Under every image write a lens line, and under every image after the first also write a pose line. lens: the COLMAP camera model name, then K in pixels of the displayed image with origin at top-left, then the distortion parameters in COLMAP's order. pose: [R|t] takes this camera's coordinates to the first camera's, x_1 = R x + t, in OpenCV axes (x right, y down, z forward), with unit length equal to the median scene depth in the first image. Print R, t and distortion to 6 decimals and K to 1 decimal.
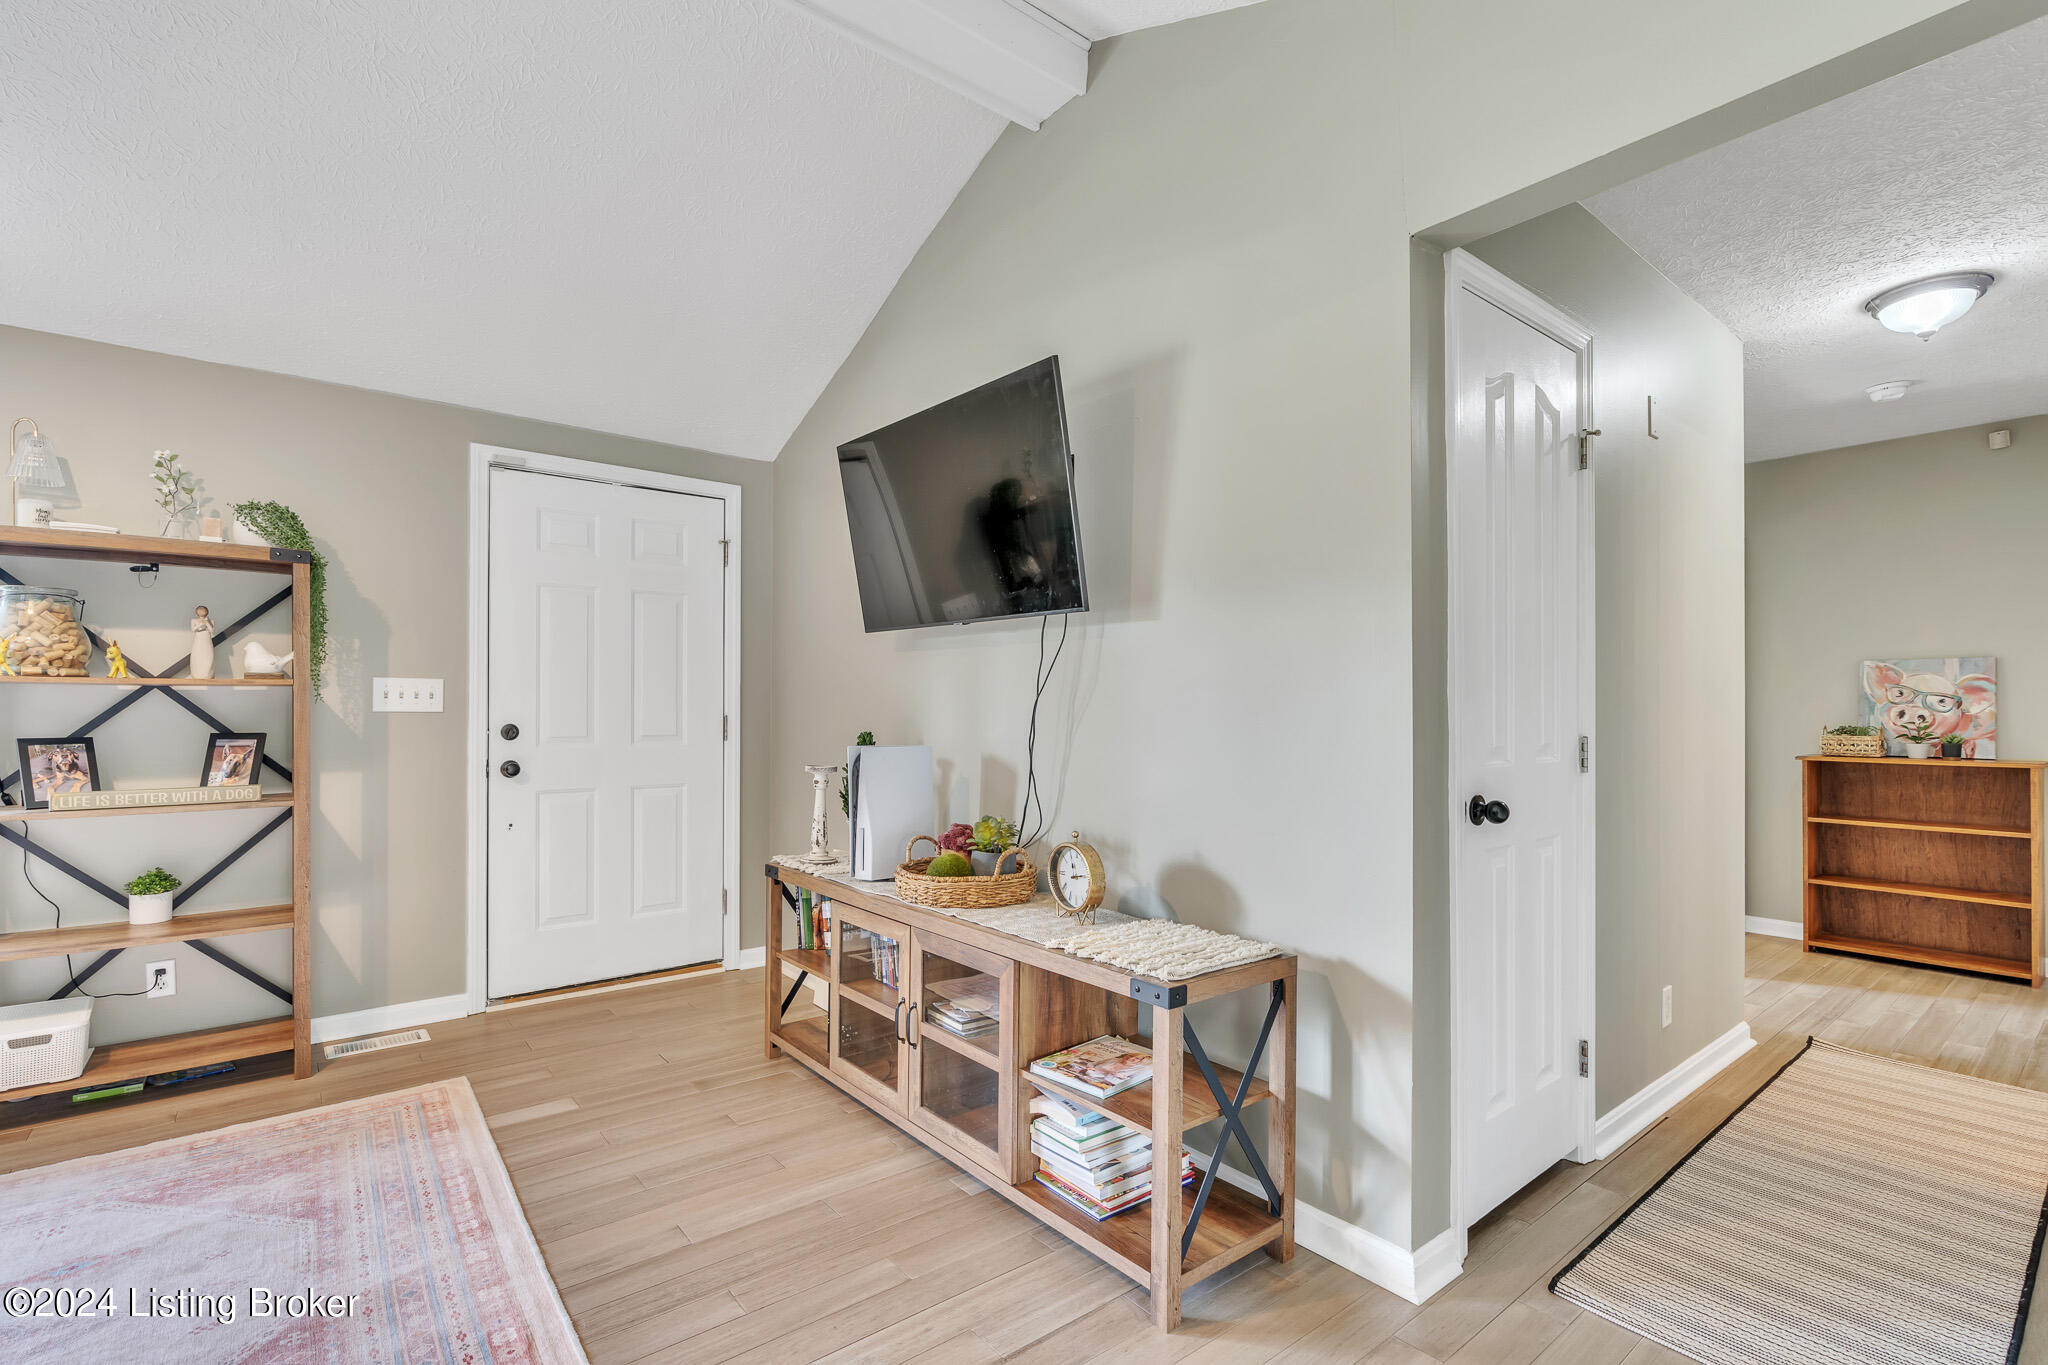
lens RADIAL K [[926.8, 0, 1018.8], [0, 926.8, 704.1], [0, 0, 1]] dist [-0.004107, 0.000766]
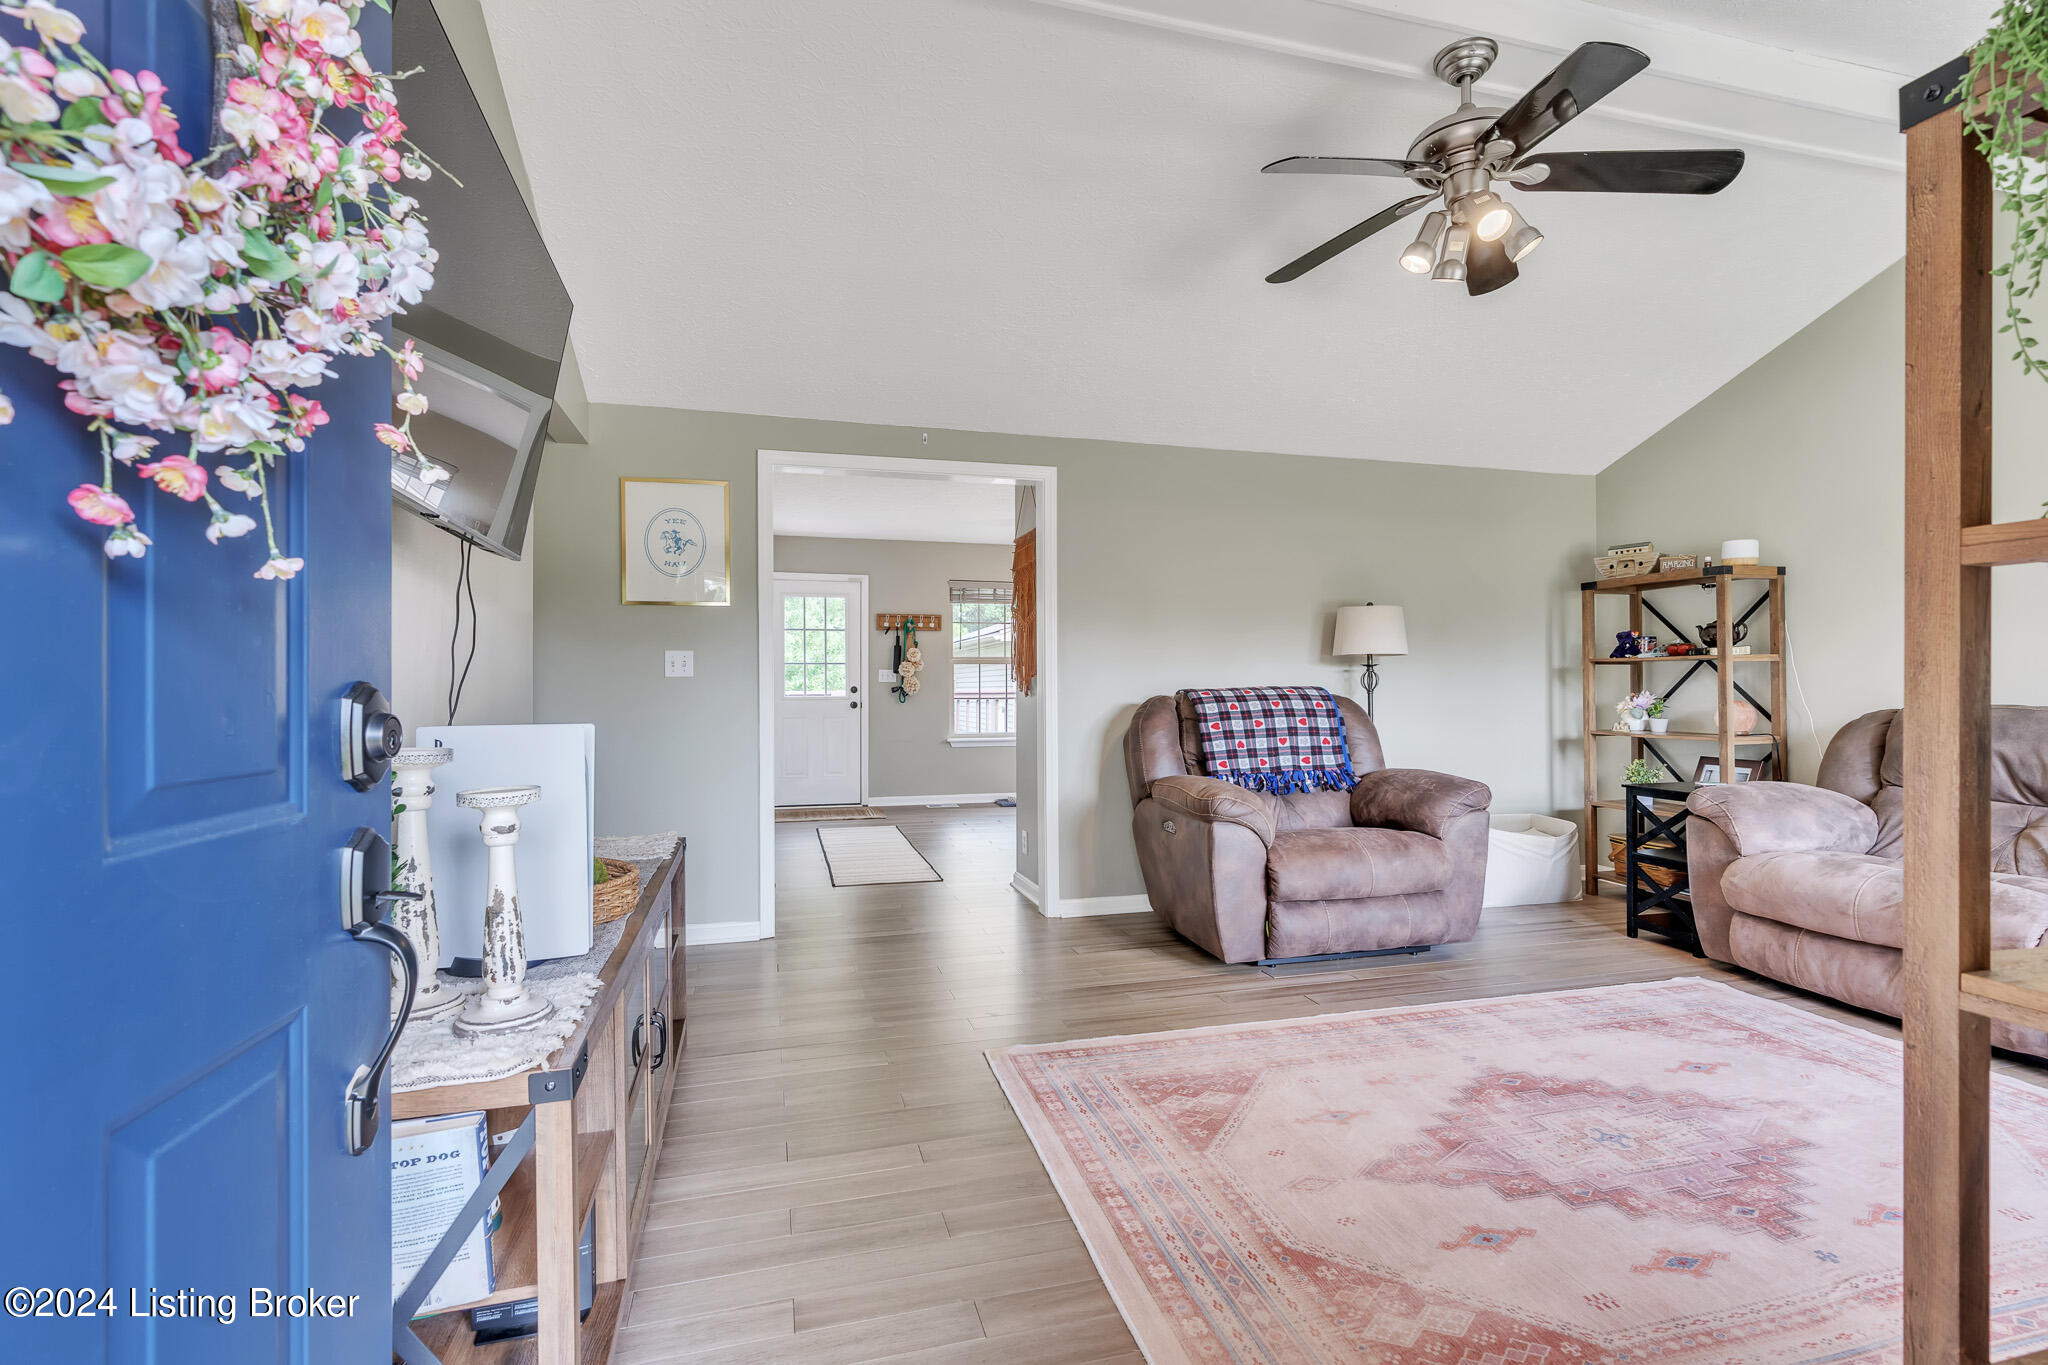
lens RADIAL K [[927.2, 0, 1024.0], [0, 927.2, 682.5], [0, 0, 1]] dist [0.000503, 0.000635]
pose [[-0.919545, -0.001836, 0.392981, -0.582976], [-0.007017, 0.999906, -0.011748, 0.026041], [-0.392923, -0.013561, -0.919472, 1.270017]]
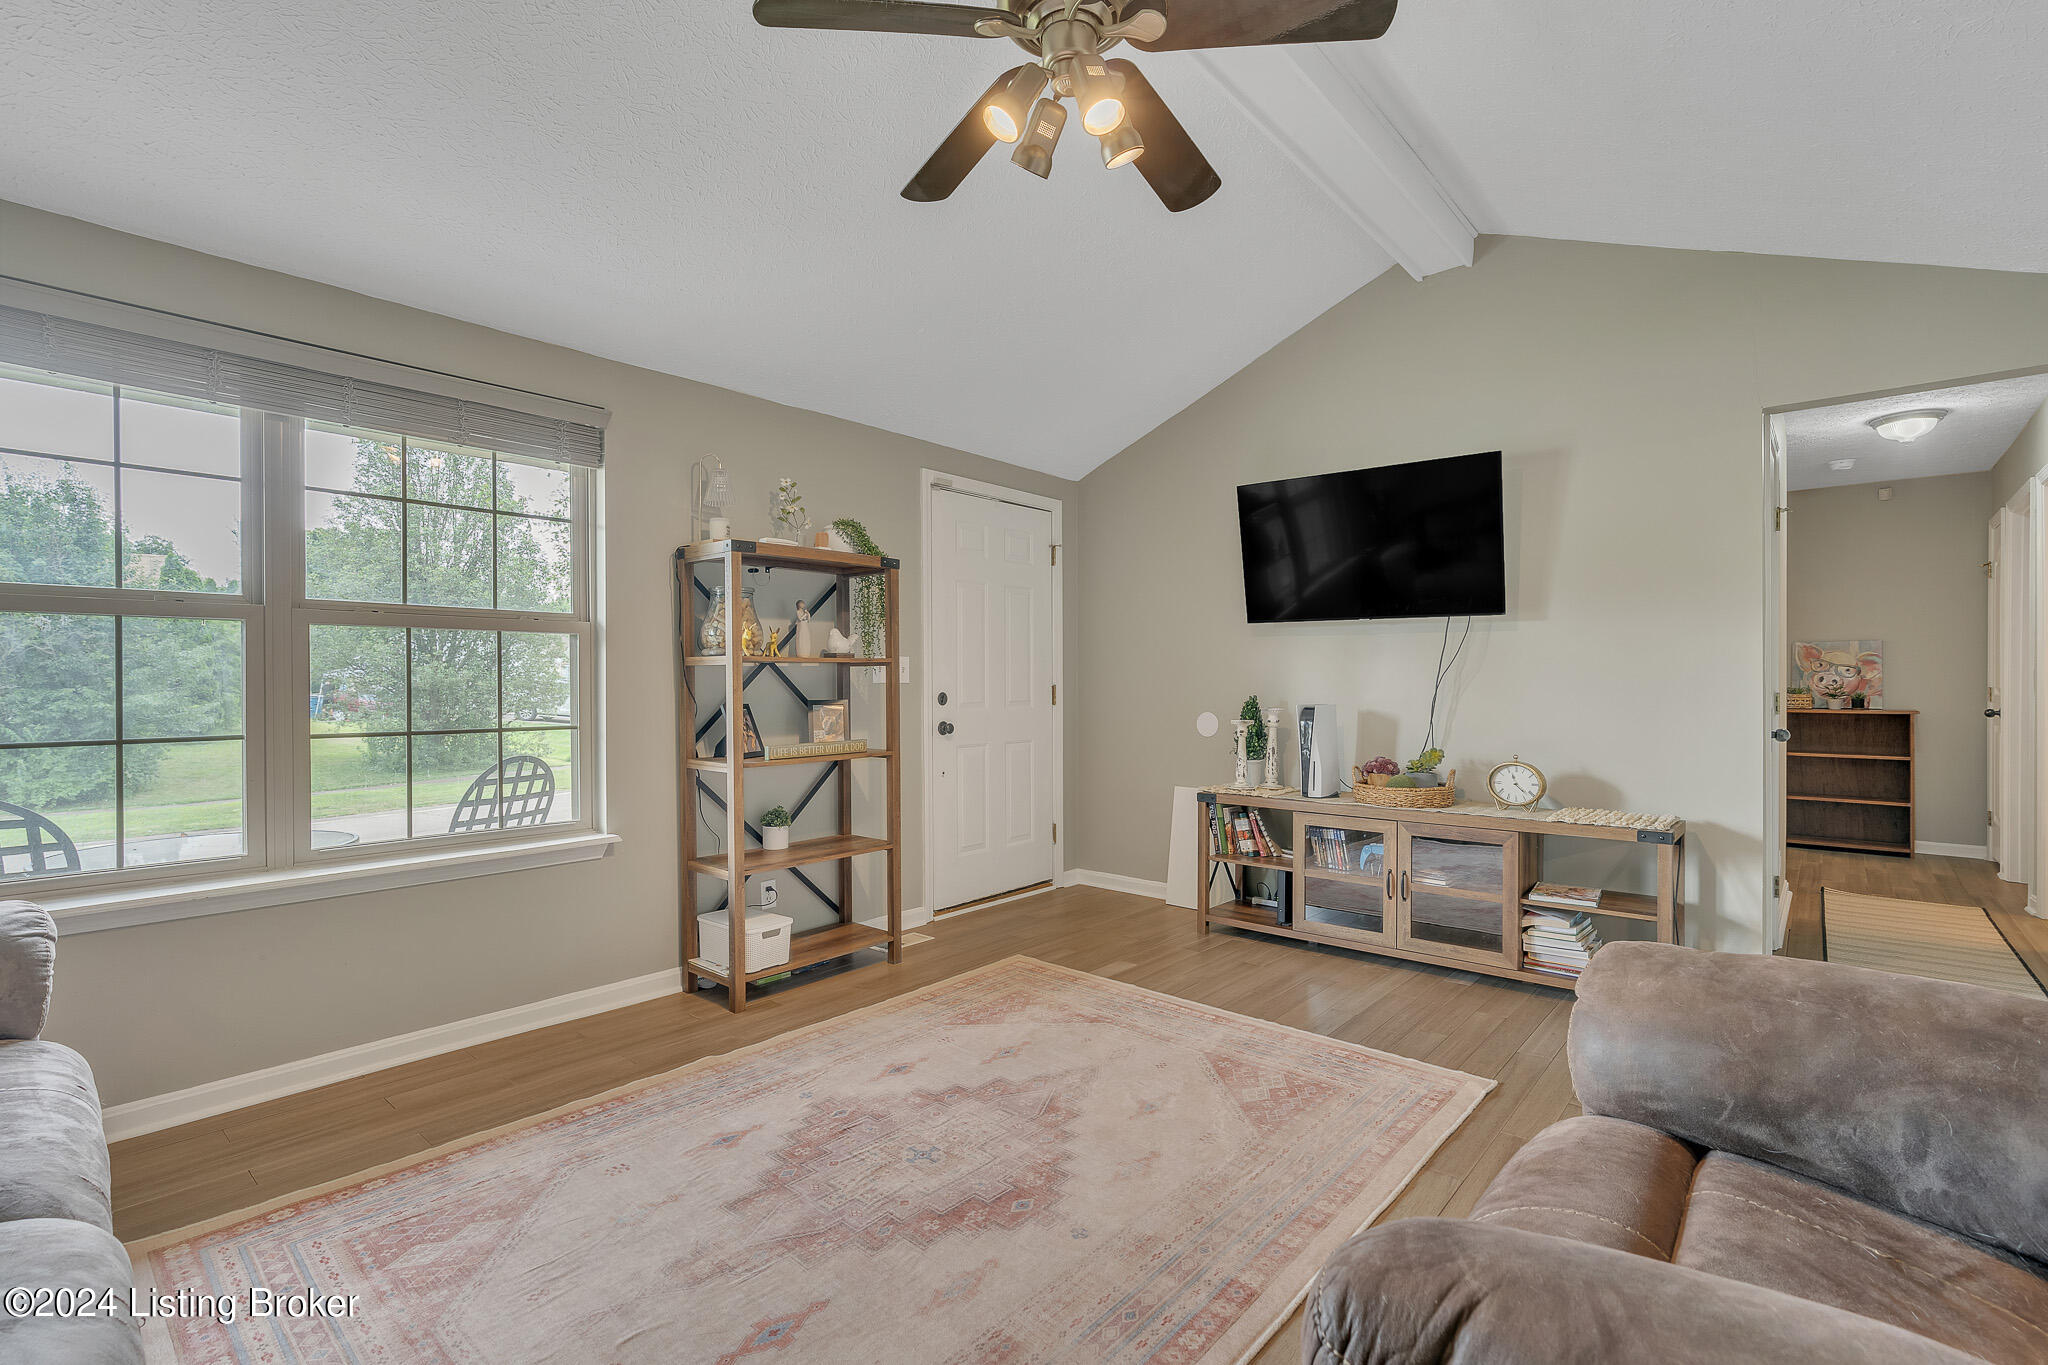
lens RADIAL K [[927.2, 0, 1024.0], [0, 927.2, 682.5], [0, 0, 1]] dist [0.000503, 0.000635]
pose [[0.983216, -0.005839, 0.182352, -0.771402], [0.004418, 0.999957, 0.008194, -0.001823], [-0.182392, -0.007250, 0.983199, -0.293936]]
